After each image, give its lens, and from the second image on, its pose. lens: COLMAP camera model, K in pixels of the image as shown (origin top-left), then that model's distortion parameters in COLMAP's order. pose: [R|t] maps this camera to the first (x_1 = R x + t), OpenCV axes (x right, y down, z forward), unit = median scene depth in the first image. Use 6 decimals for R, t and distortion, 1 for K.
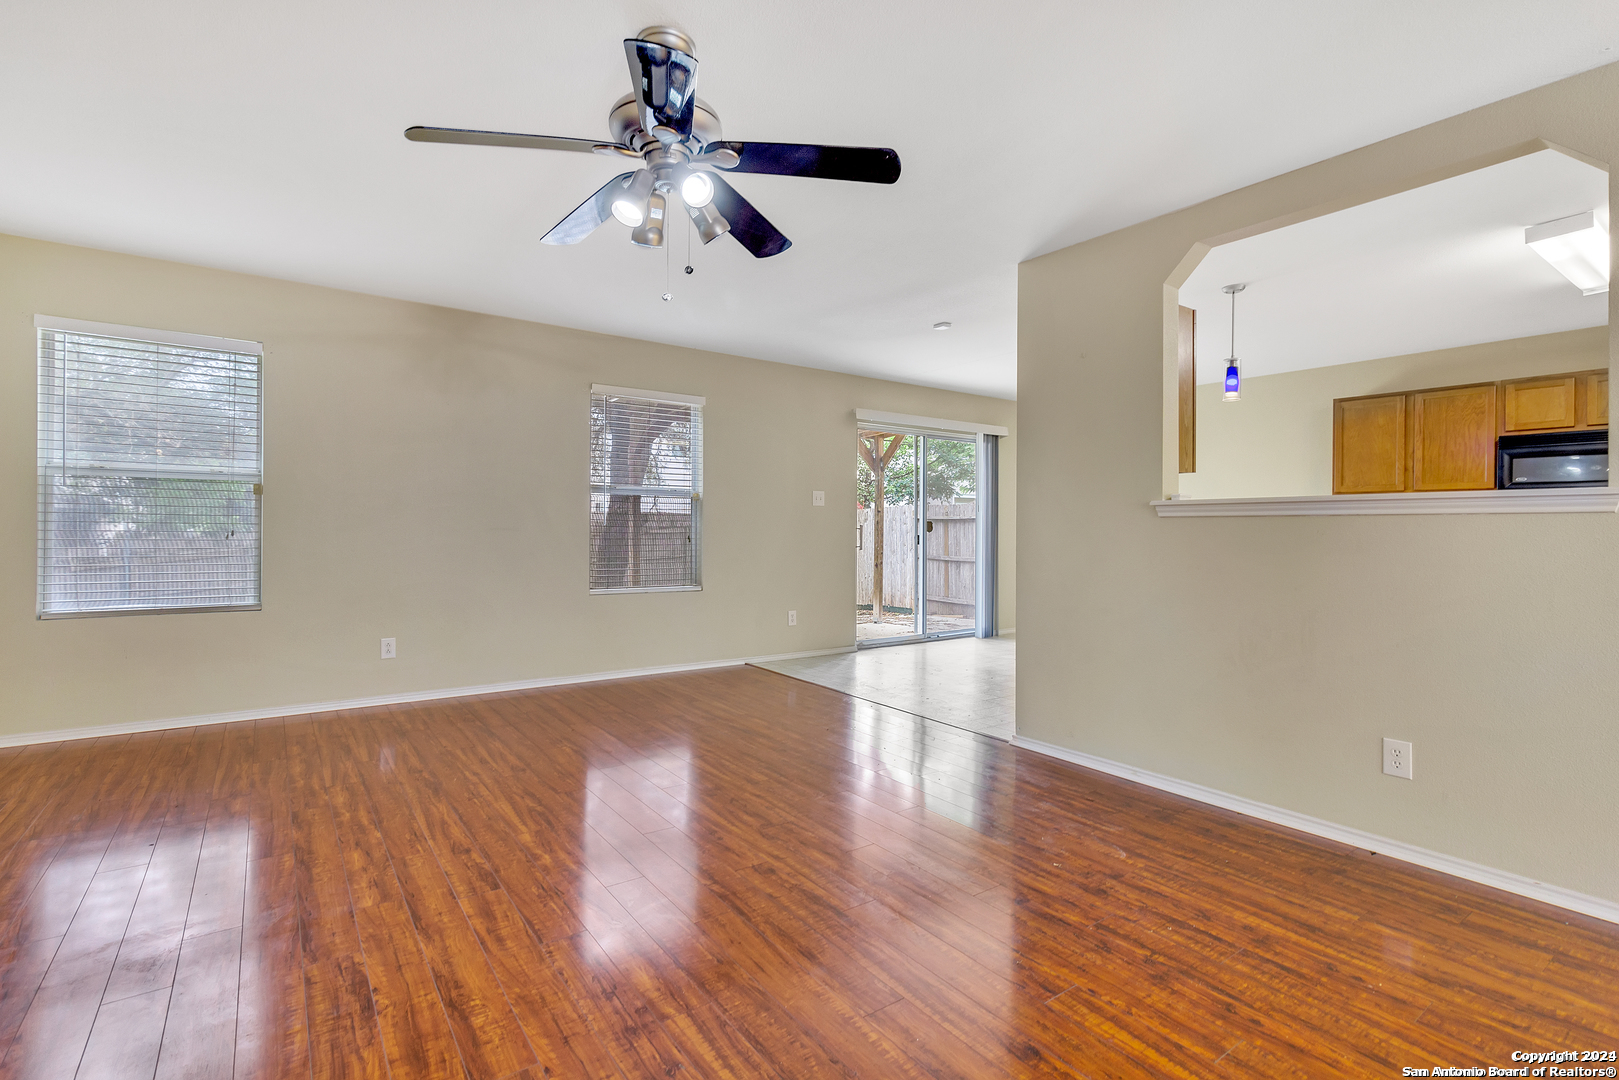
lens RADIAL K [[753.6, 0, 811.5], [0, 753.6, 527.7], [0, 0, 1]] dist [-0.000187, -0.000050]
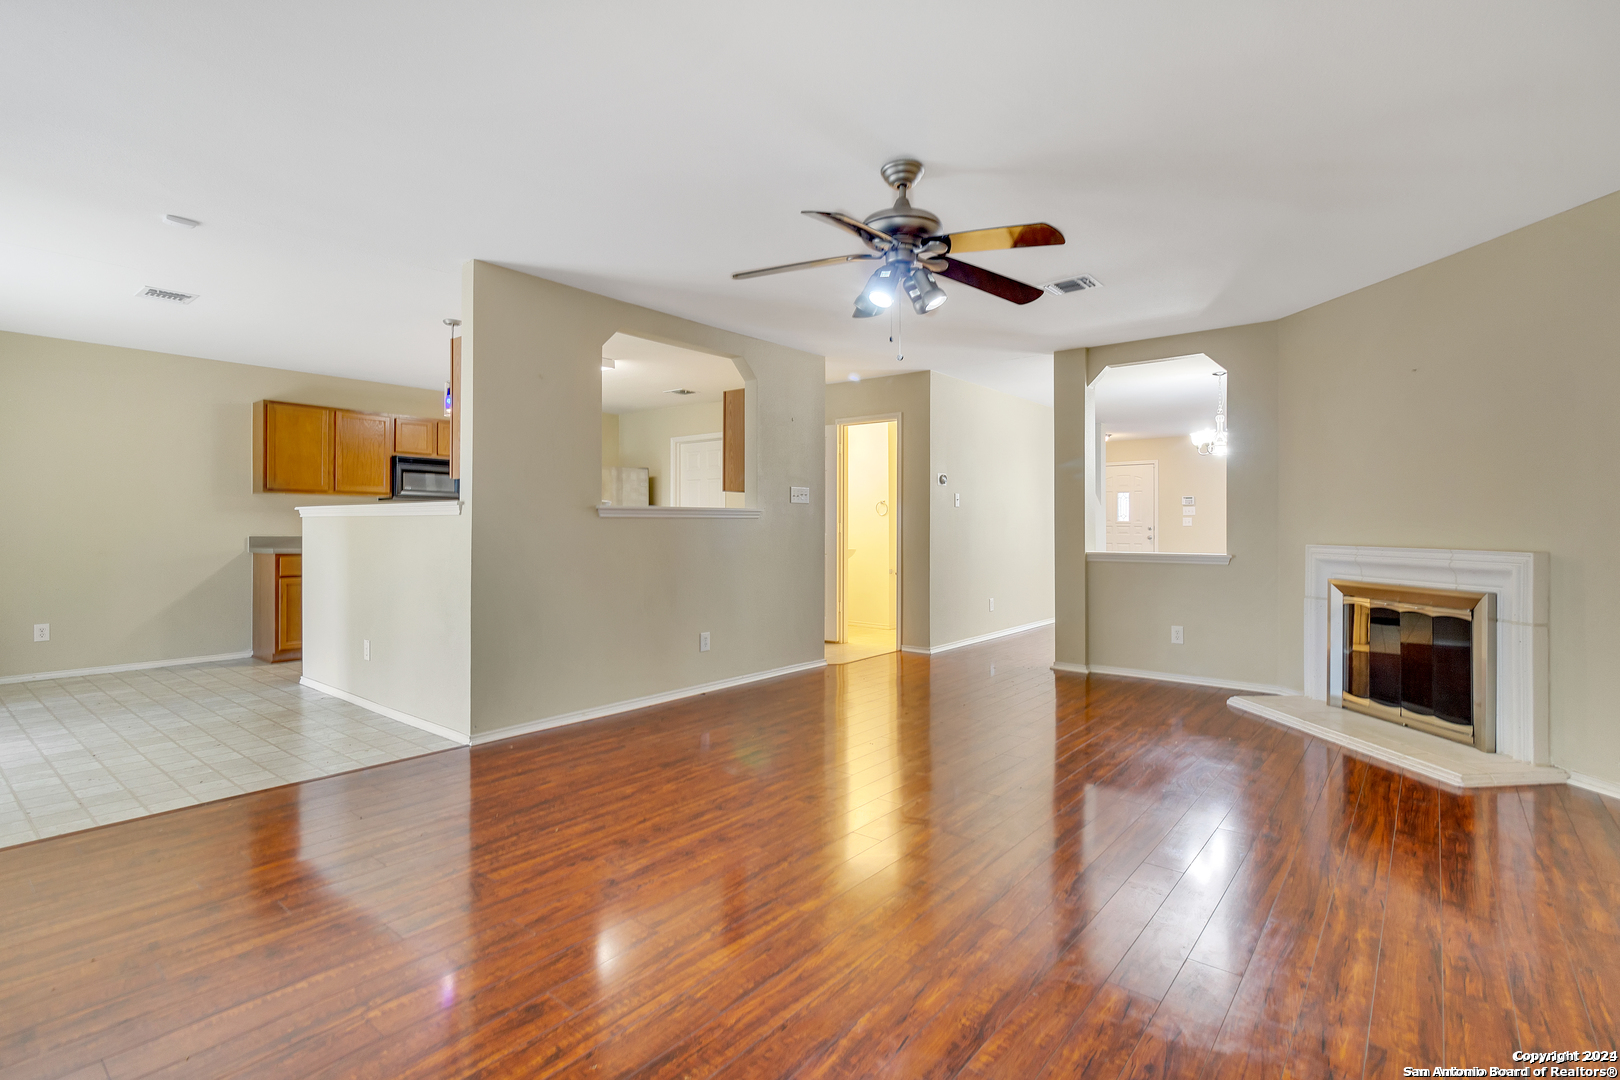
lens RADIAL K [[769.3, 0, 815.8], [0, 769.3, 505.1], [0, 0, 1]] dist [-0.001043, 0.000132]
pose [[-0.264339, 0.019243, 0.964238, -0.811088], [-0.001047, 0.999795, -0.020240, -0.005780], [-0.964429, -0.006359, -0.264264, 0.824308]]
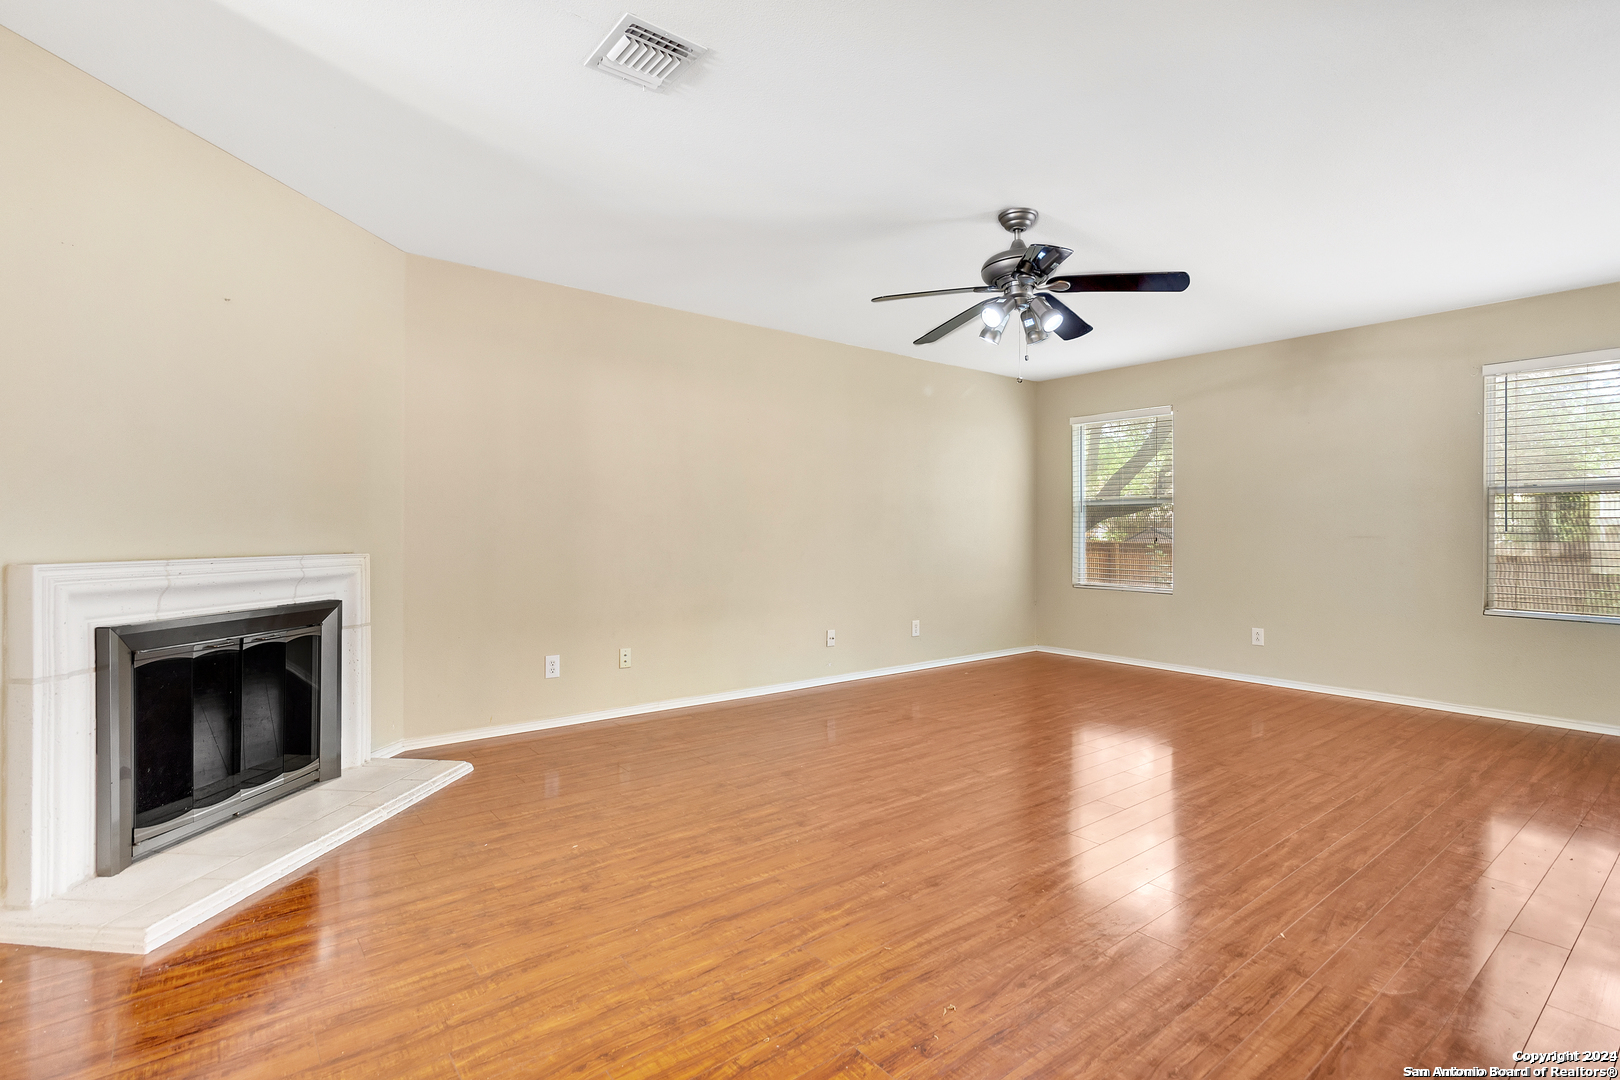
lens RADIAL K [[767.8, 0, 811.5], [0, 767.8, 529.6], [0, 0, 1]] dist [0.000155, -0.000627]
pose [[0.048098, -0.009700, -0.998796, 0.722785], [-0.005770, 0.999933, -0.009989, 0.008665], [0.998826, 0.006243, 0.048039, 0.278166]]
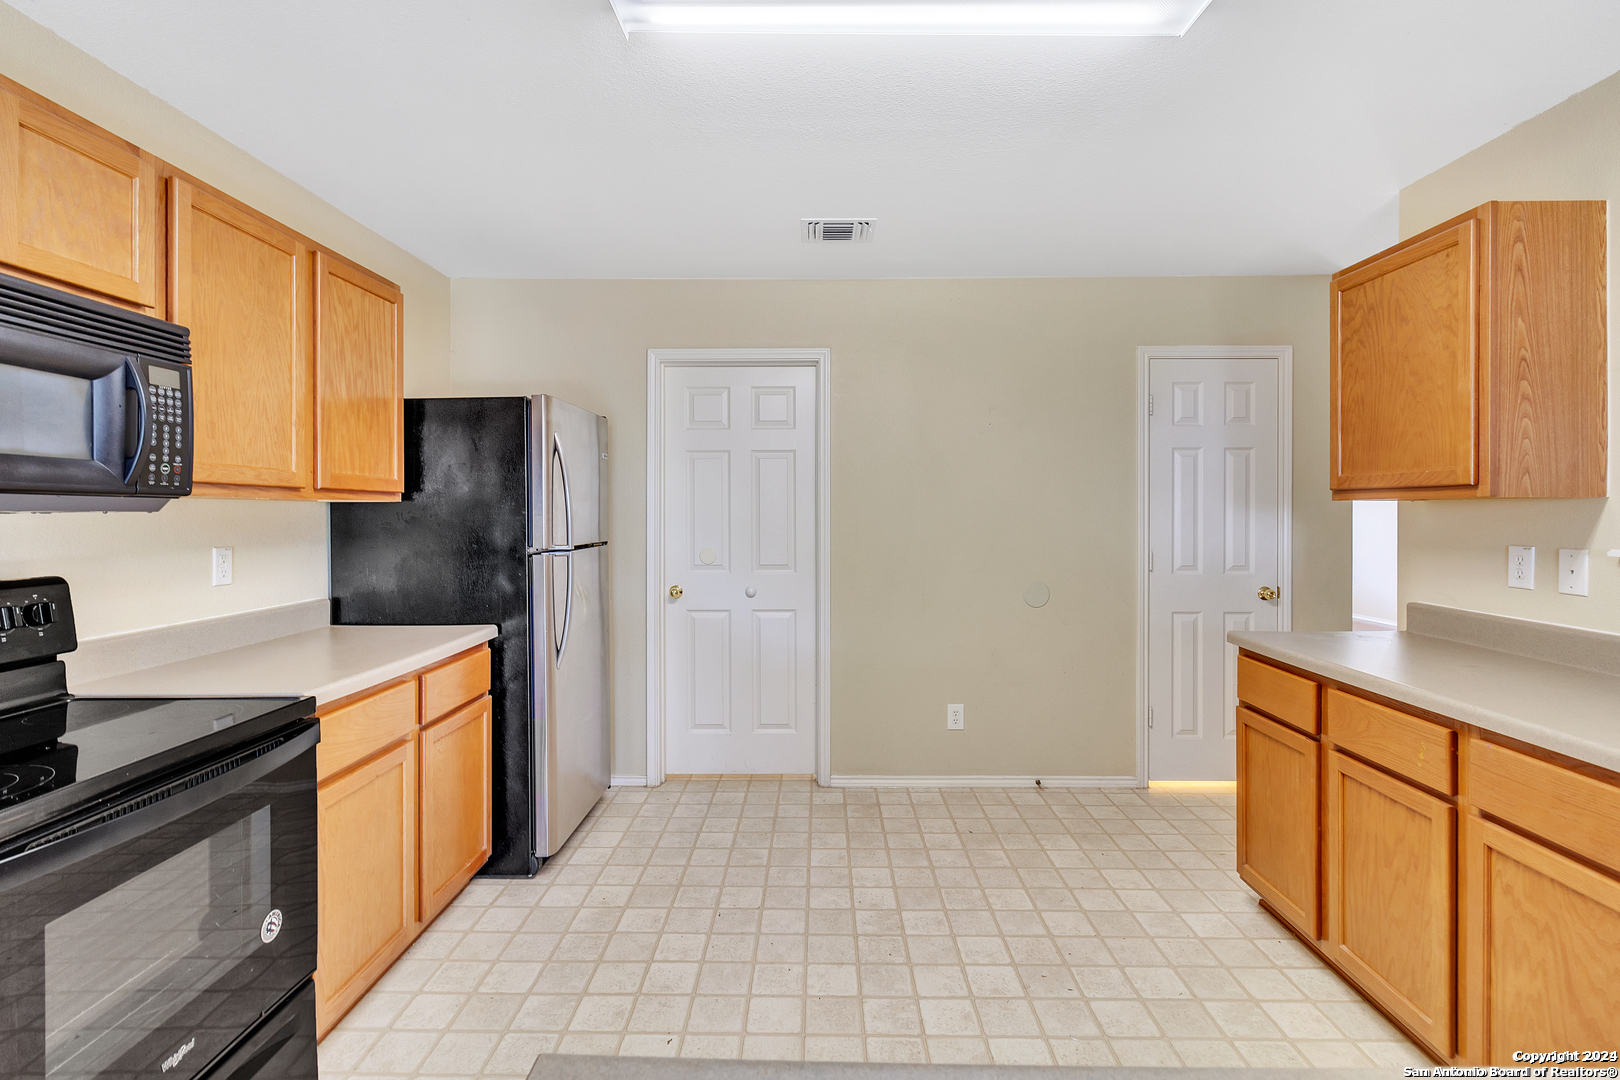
lens RADIAL K [[762.5, 0, 811.4], [0, 762.5, 513.0], [0, 0, 1]] dist [0.002110, 0.000536]
pose [[-0.805071, -0.009097, 0.593109, 0.746568], [-0.003603, 0.999939, 0.010447, -0.054772], [-0.593168, 0.006274, -0.805054, 1.282487]]
